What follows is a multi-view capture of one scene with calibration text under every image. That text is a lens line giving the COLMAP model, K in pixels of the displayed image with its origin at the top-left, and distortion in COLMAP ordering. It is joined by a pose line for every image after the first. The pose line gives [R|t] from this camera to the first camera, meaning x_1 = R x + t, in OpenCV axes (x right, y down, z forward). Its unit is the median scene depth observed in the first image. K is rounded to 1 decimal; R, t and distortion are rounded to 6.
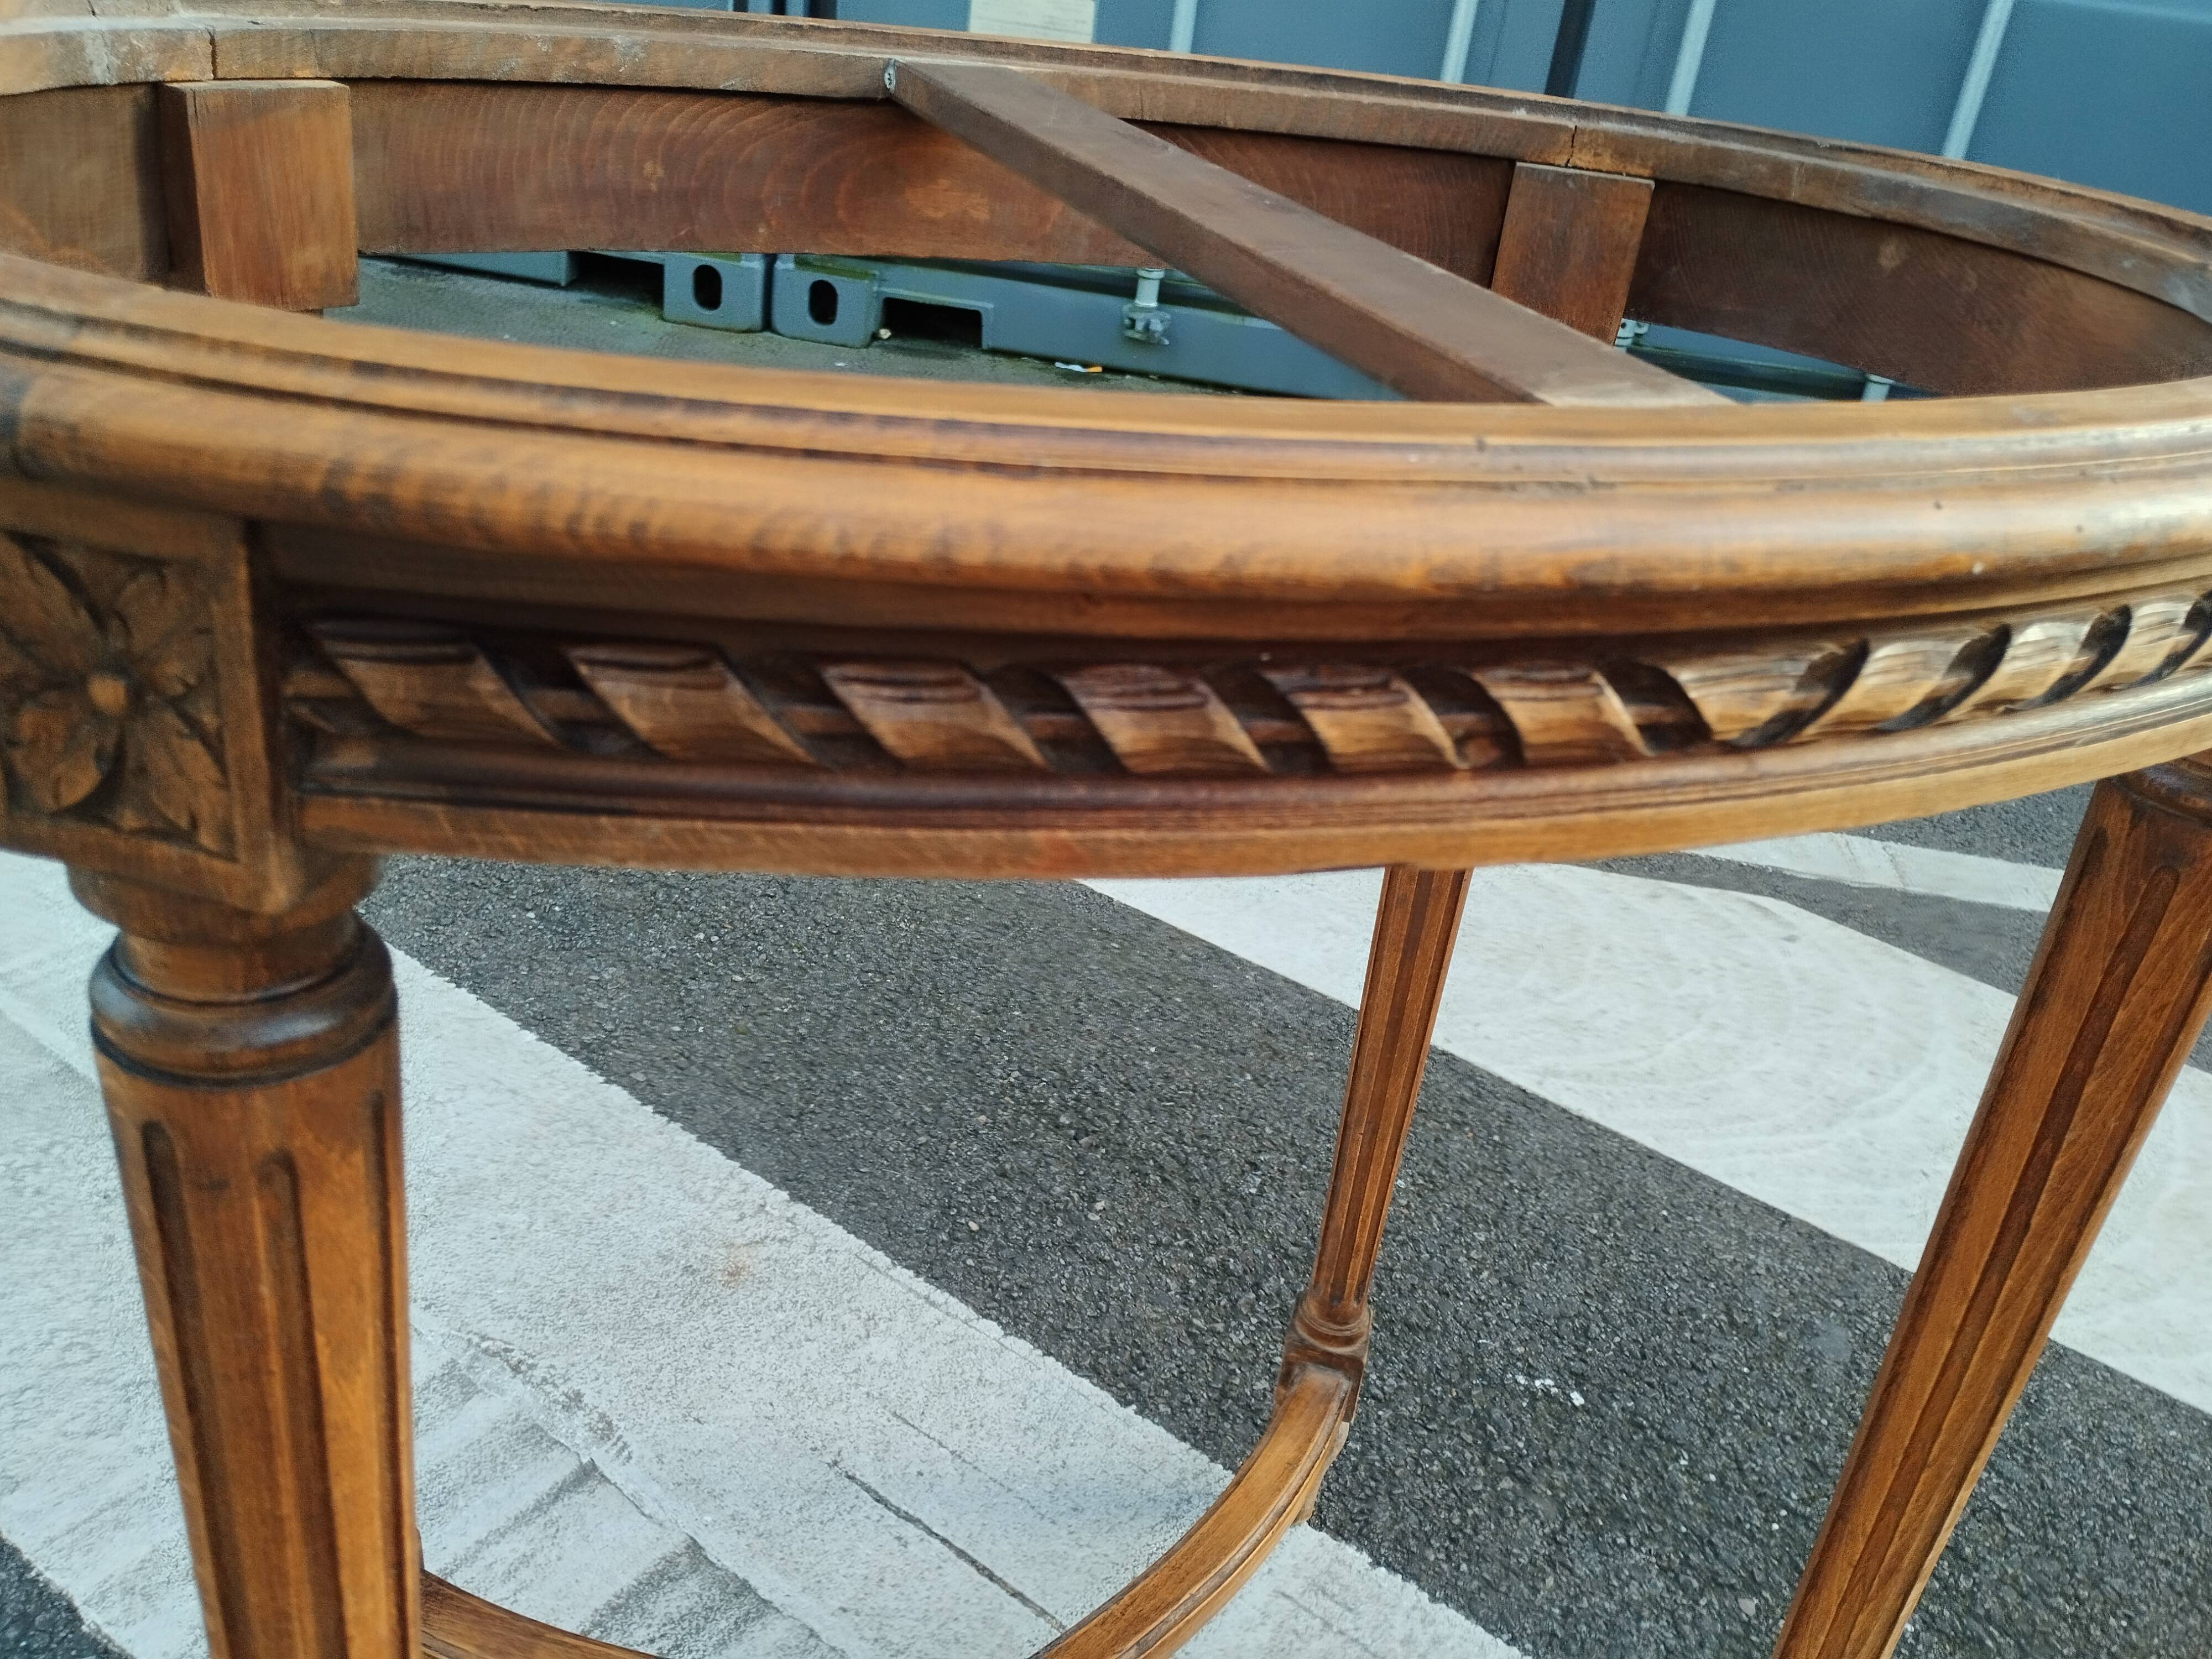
lens RADIAL K [[1866.0, 0, 1098.9], [0, 1866.0, 828.7], [0, 0, 1]] dist [0.067996, -0.091880]
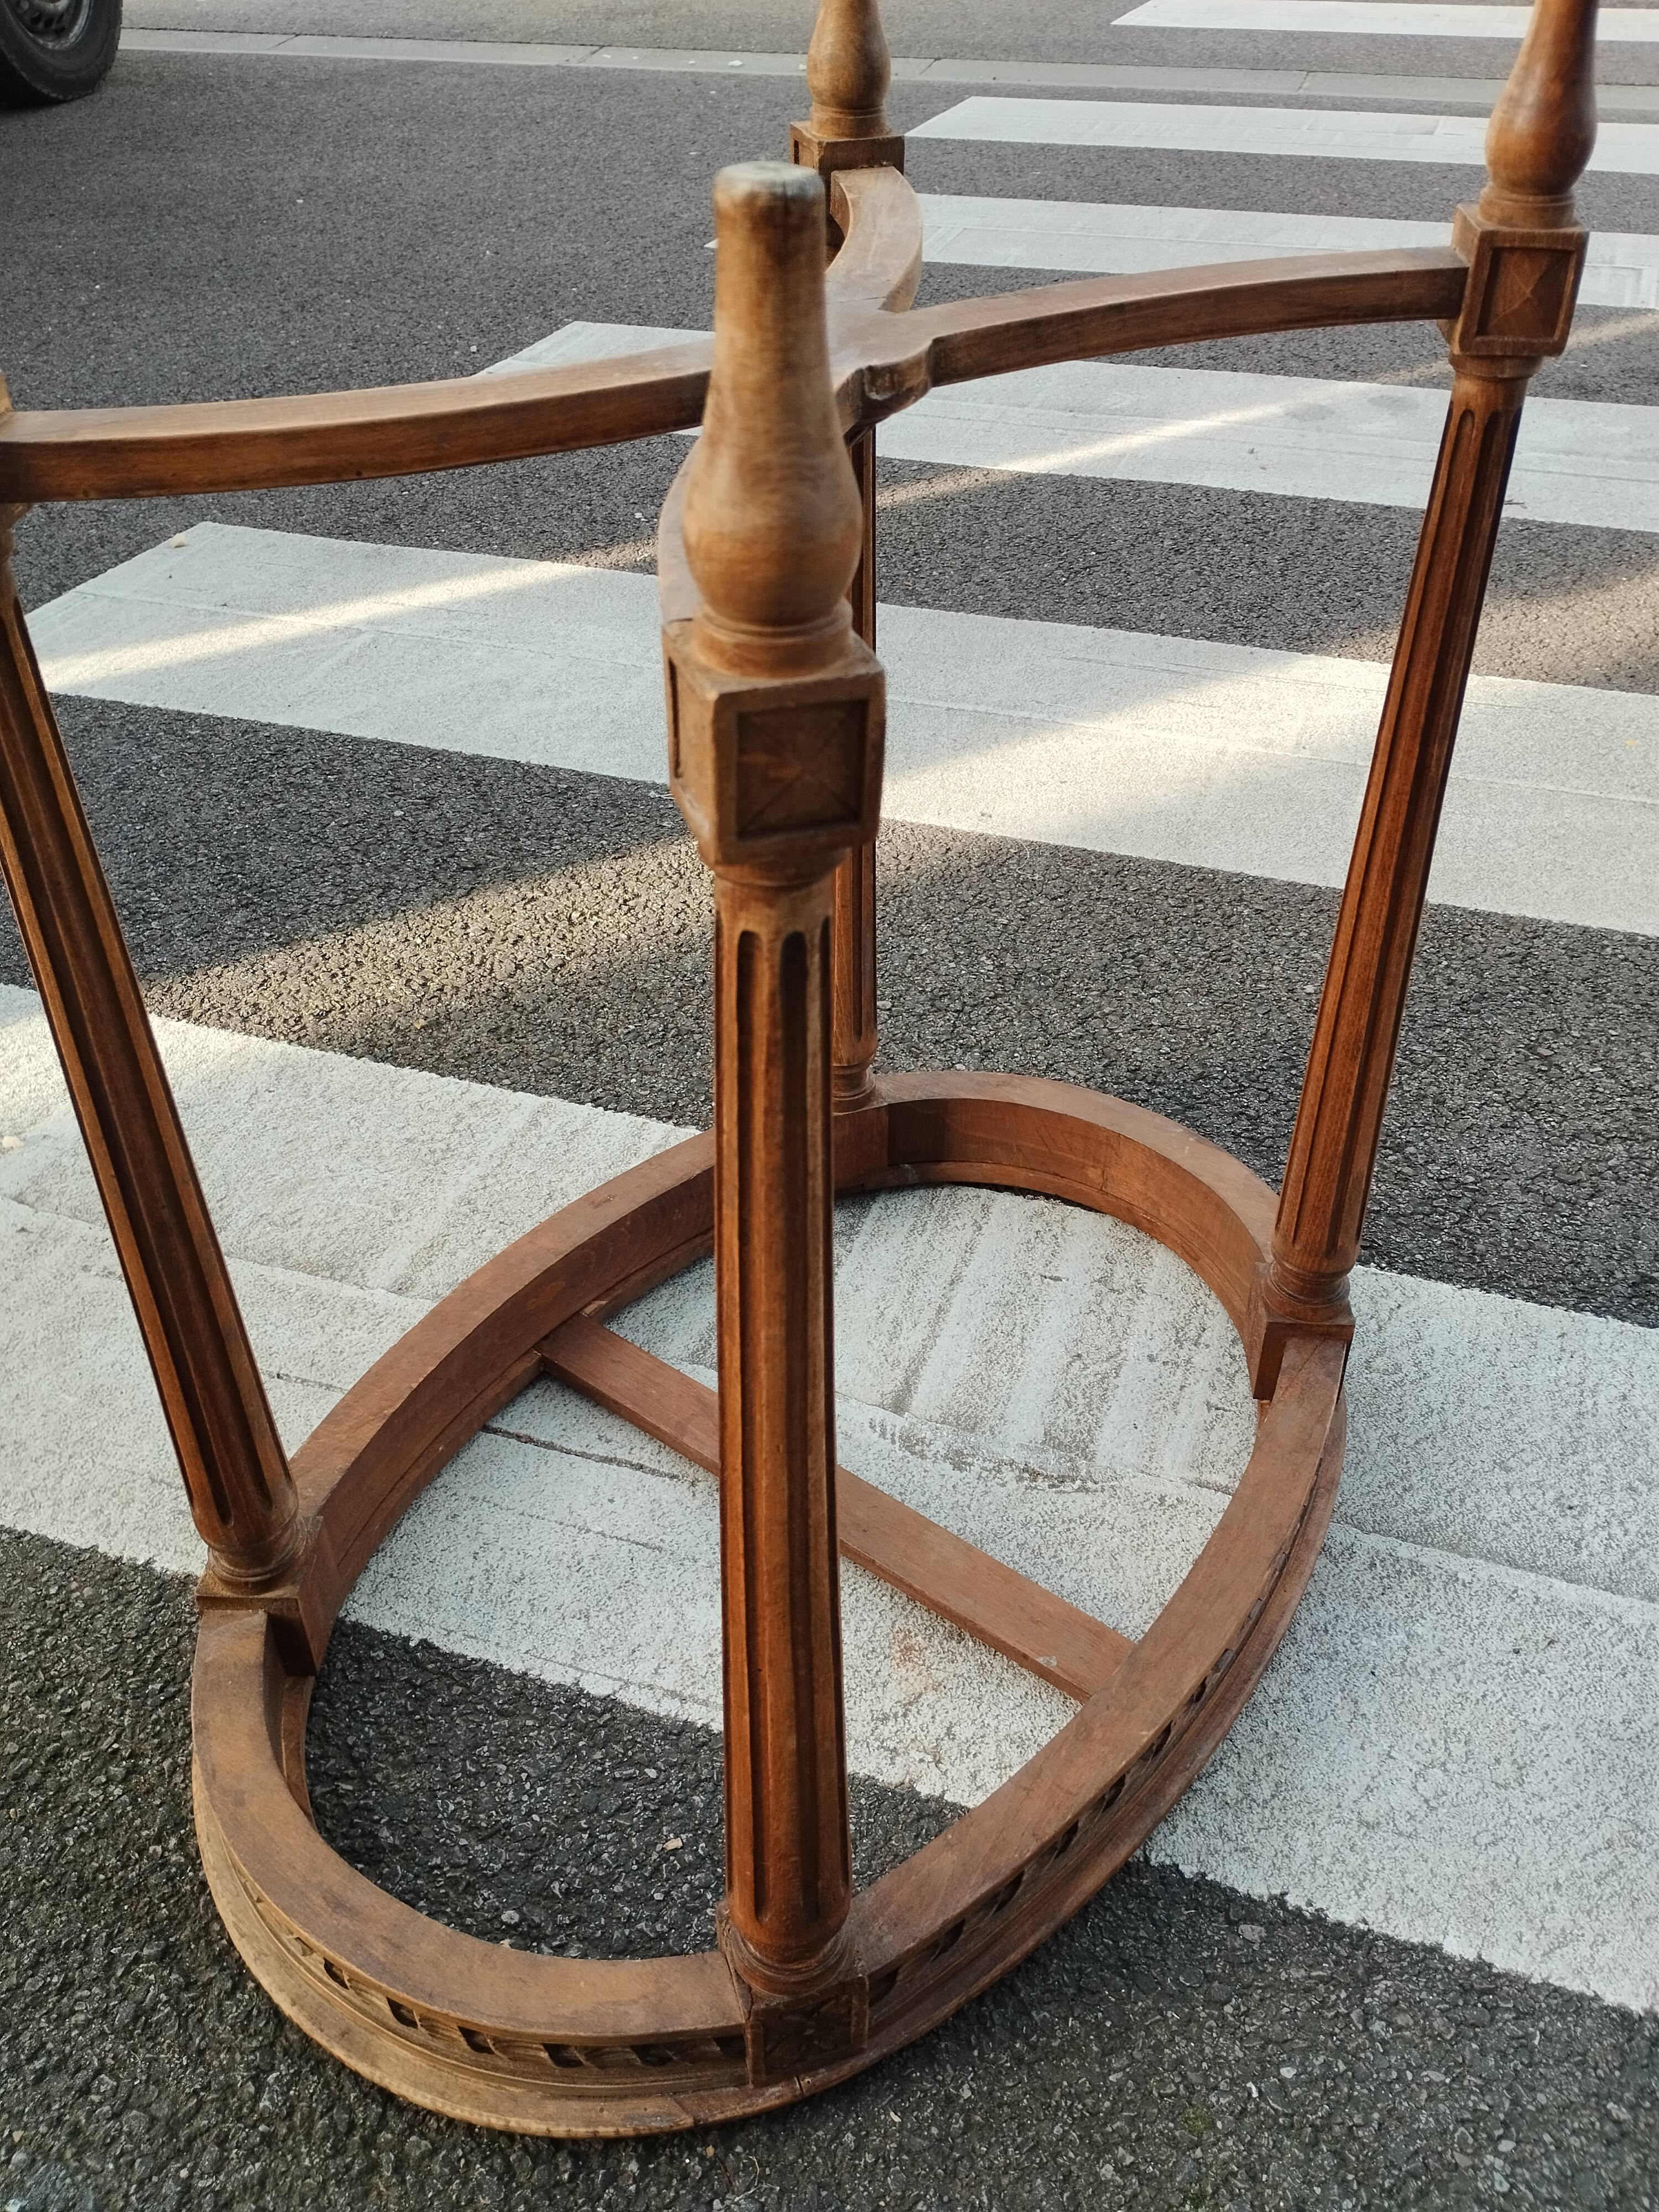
lens RADIAL K [[1842.5, 0, 843.9], [0, 1842.5, 1111.5], [0, 0, 1]] dist [0.058491, -0.069285]
pose [[-0.946316, 0.107900, -0.304703, 0.063305], [-0.235747, 0.414553, 0.878959, -0.601281], [0.221155, 0.903606, -0.366861, 1.091762]]
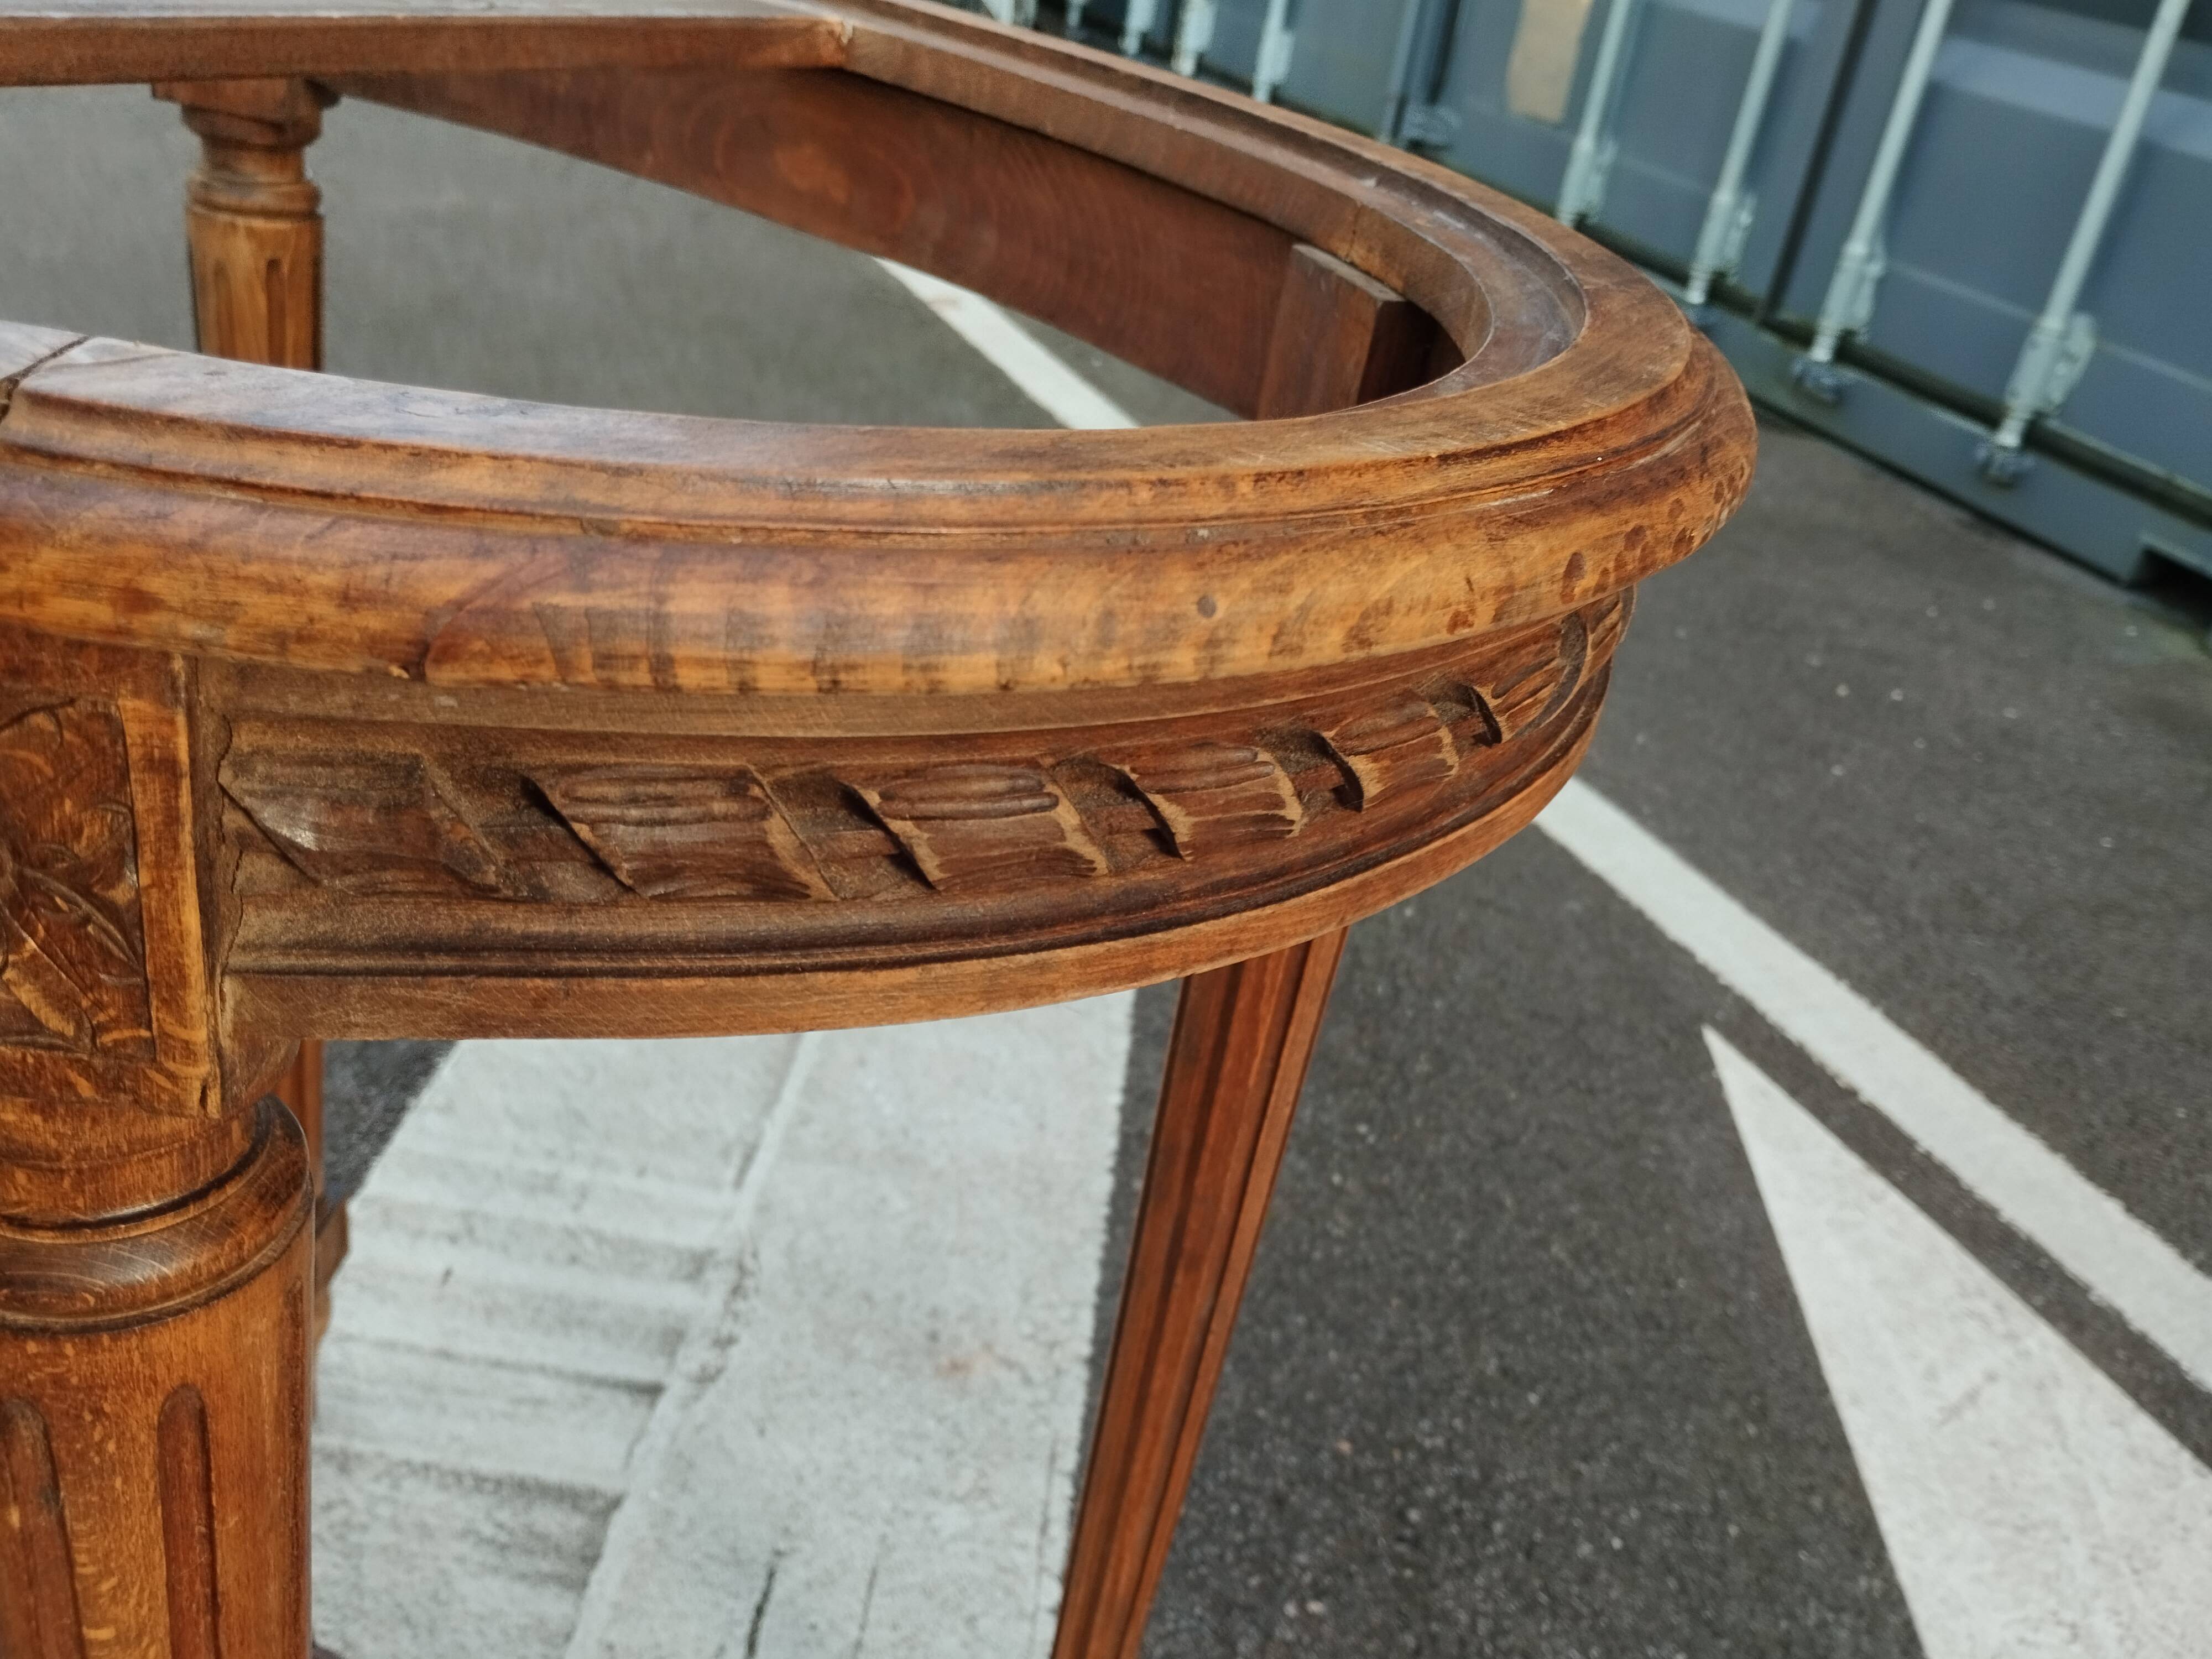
lens RADIAL K [[1926.3, 0, 1129.2], [0, 1926.3, 842.2], [0, 0, 1]] dist [0.063923, -0.116534]
pose [[0.542730, 0.378120, -0.749980, 0.482770], [-0.479954, 0.872402, 0.092518, -0.123484], [0.689266, 0.309744, 0.654959, 0.349660]]
